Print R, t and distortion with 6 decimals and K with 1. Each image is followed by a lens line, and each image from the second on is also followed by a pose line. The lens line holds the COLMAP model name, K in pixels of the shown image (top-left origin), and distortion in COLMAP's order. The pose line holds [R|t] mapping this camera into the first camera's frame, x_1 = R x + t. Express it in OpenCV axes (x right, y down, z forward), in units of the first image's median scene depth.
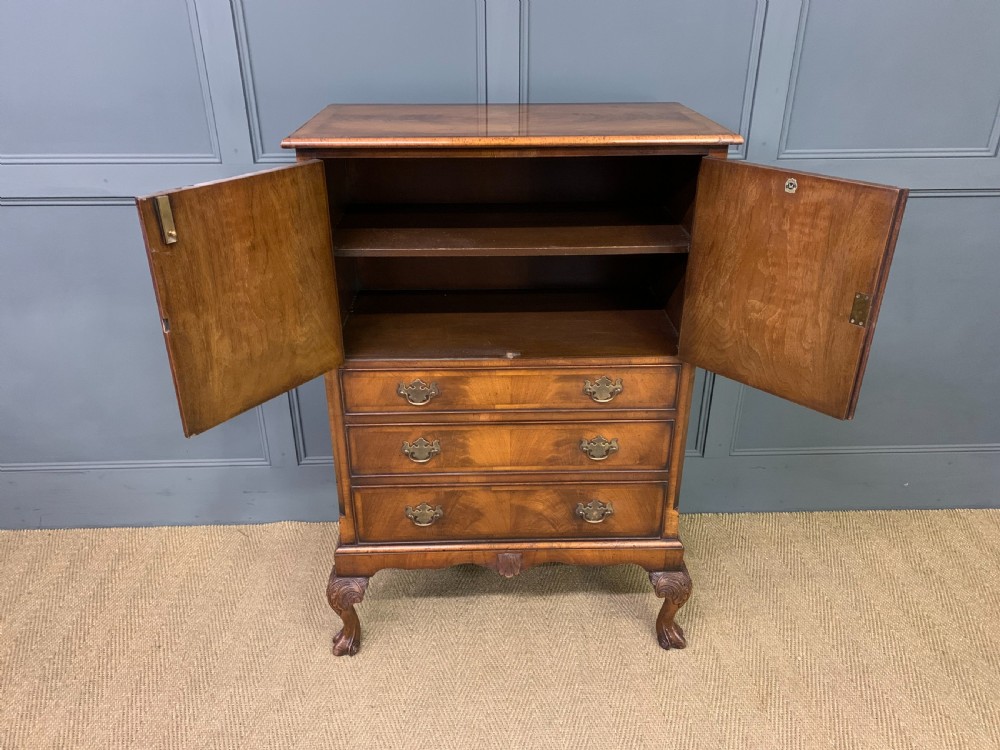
lens RADIAL K [[775.7, 0, 498.2], [0, 775.7, 378.2], [0, 0, 1]] dist [0.016769, -0.002968]
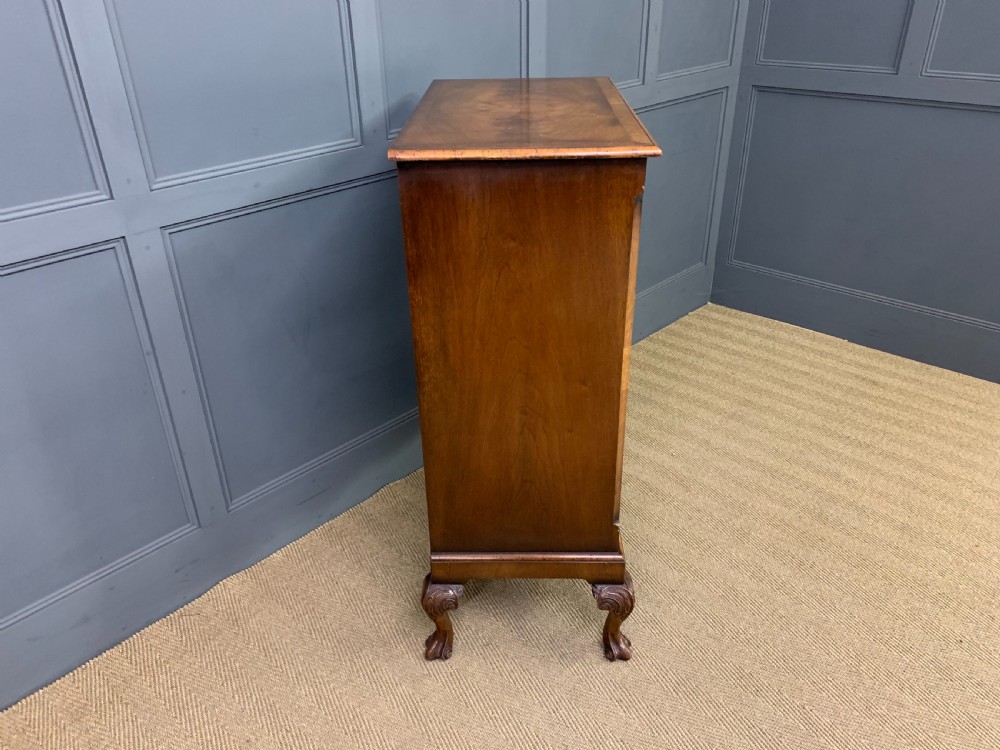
lens RADIAL K [[775.7, 0, 508.5], [0, 775.7, 383.8], [0, 0, 1]] dist [0.016769, -0.002968]
pose [[0.704610, -0.355486, 0.614129, -0.675404], [0.323751, 0.931186, 0.167563, -0.096313], [-0.631435, 0.080758, 0.771212, 0.095137]]
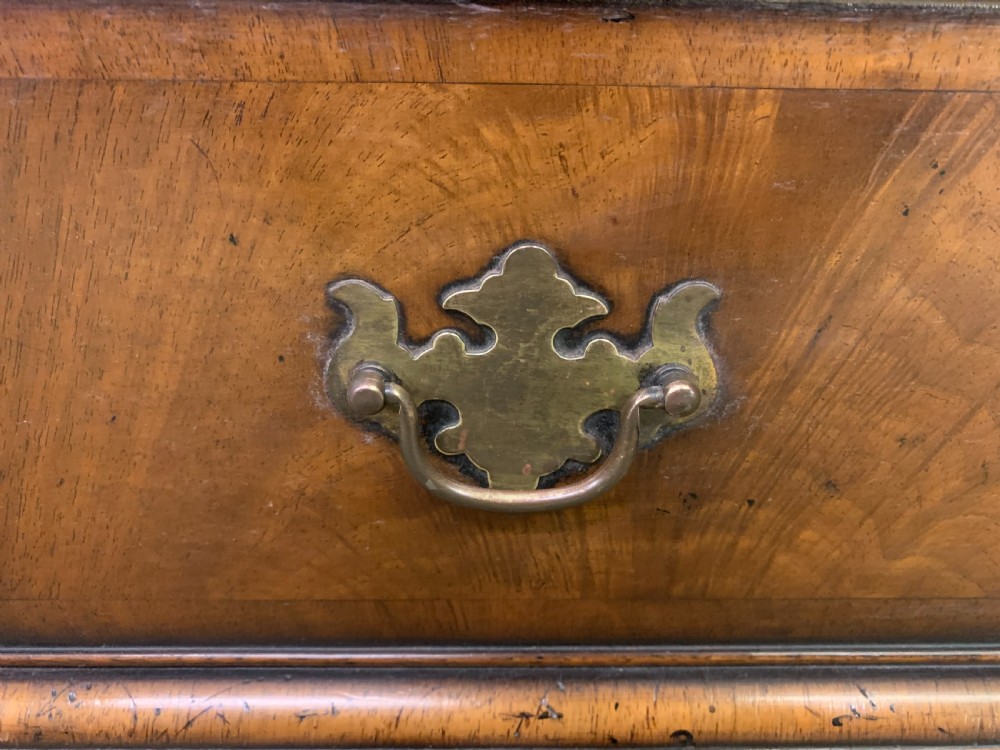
lens RADIAL K [[775.7, 0, 496.5], [0, 775.7, 375.8], [0, 0, 1]] dist [0.016769, -0.002968]
pose [[0.999843, 0.015791, -0.008097, -0.096155], [-0.016081, 0.999182, -0.037100, 0.174454], [0.007505, 0.037224, 0.999279, 0.885185]]
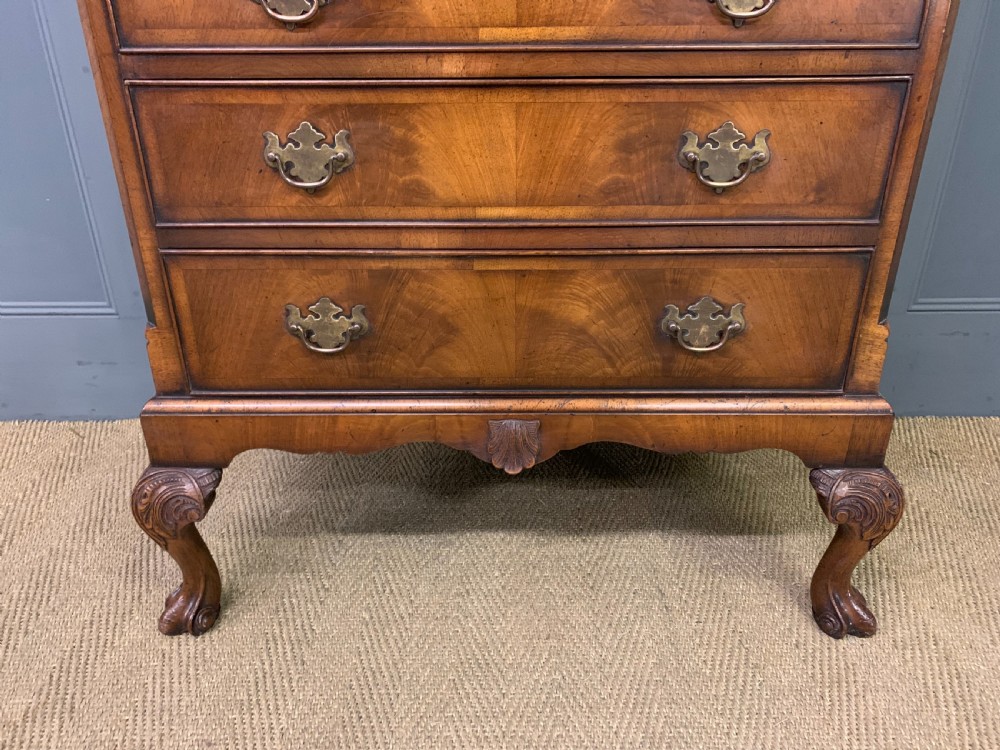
lens RADIAL K [[775.7, 0, 502.8], [0, 775.7, 380.9], [0, 0, 1]] dist [0.016769, -0.002968]
pose [[0.999371, 0.012393, -0.033217, 0.022834], [-0.012506, 0.999917, -0.003201, 0.203652], [0.033174, 0.003614, 0.999443, 0.534832]]
